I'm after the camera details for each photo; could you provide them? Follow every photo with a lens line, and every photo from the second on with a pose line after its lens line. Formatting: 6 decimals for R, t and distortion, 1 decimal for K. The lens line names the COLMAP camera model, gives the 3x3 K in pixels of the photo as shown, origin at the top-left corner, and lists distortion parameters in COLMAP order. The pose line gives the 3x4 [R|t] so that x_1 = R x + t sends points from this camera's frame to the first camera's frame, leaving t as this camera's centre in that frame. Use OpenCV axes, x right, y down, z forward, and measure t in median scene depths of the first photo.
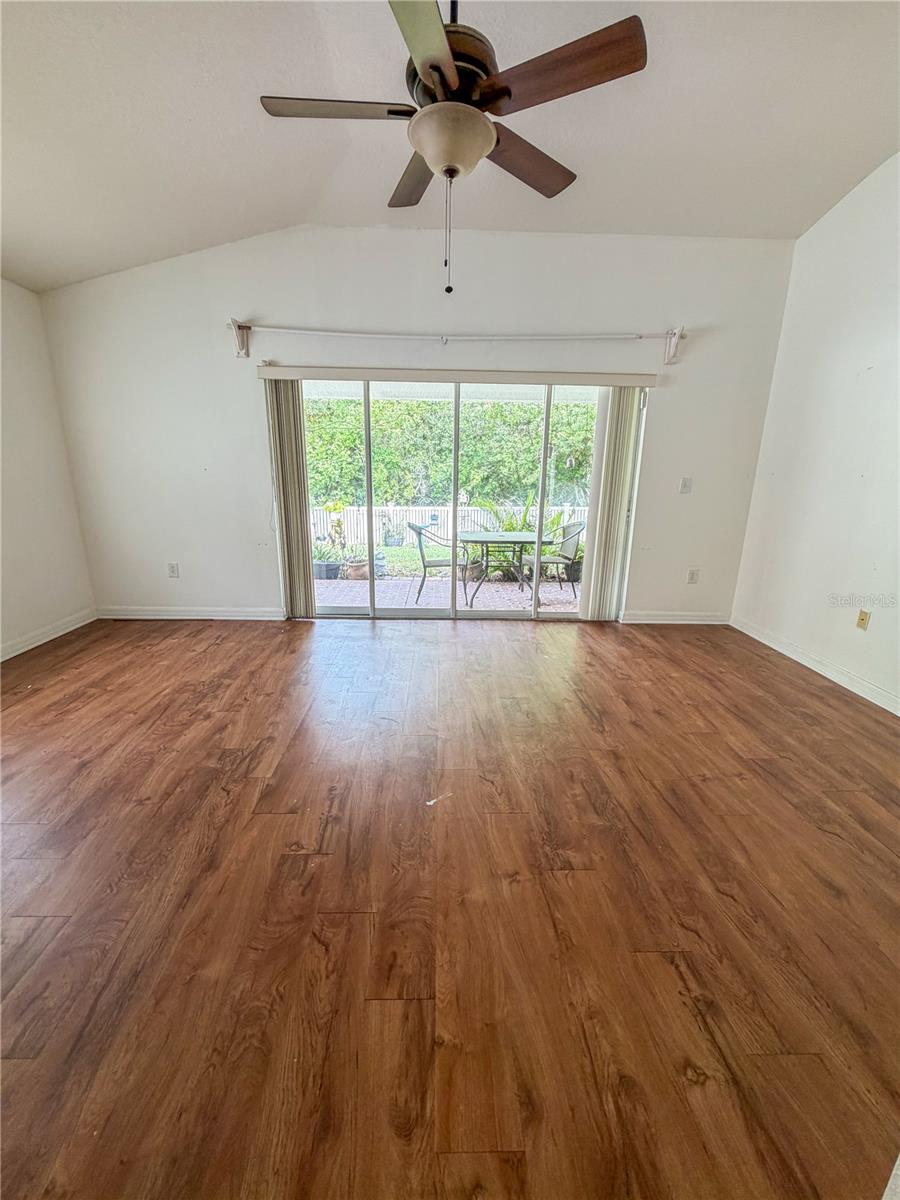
lens RADIAL K [[479.5, 0, 455.1], [0, 479.5, 596.4], [0, 0, 1]] dist [-0.000656, 0.000056]
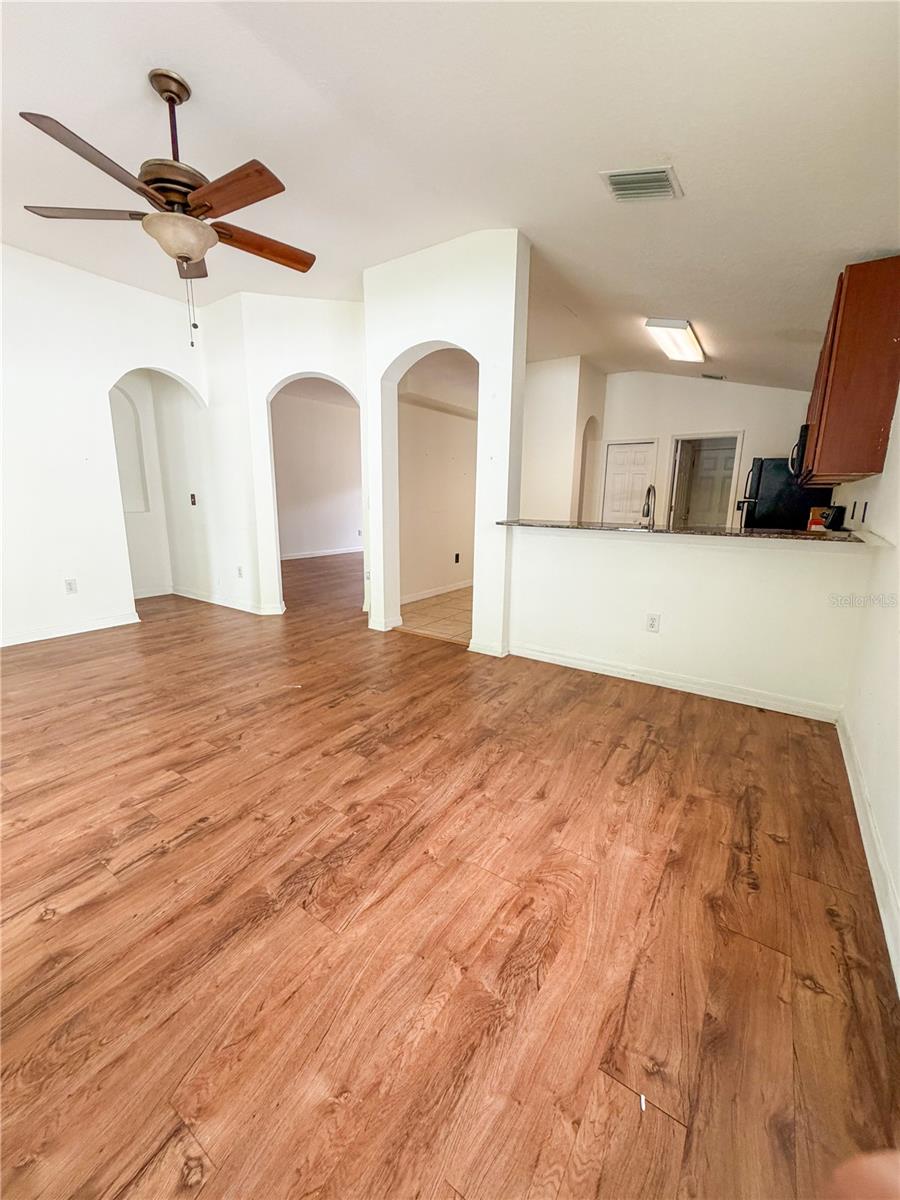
lens RADIAL K [[479.5, 0, 455.1], [0, 479.5, 596.4], [0, 0, 1]] dist [-0.000656, 0.000056]
pose [[-0.815016, -0.142237, 0.561710, -1.099427], [0.125462, 0.903088, 0.410721, -0.367076], [-0.565693, 0.405217, -0.718186, 1.409031]]
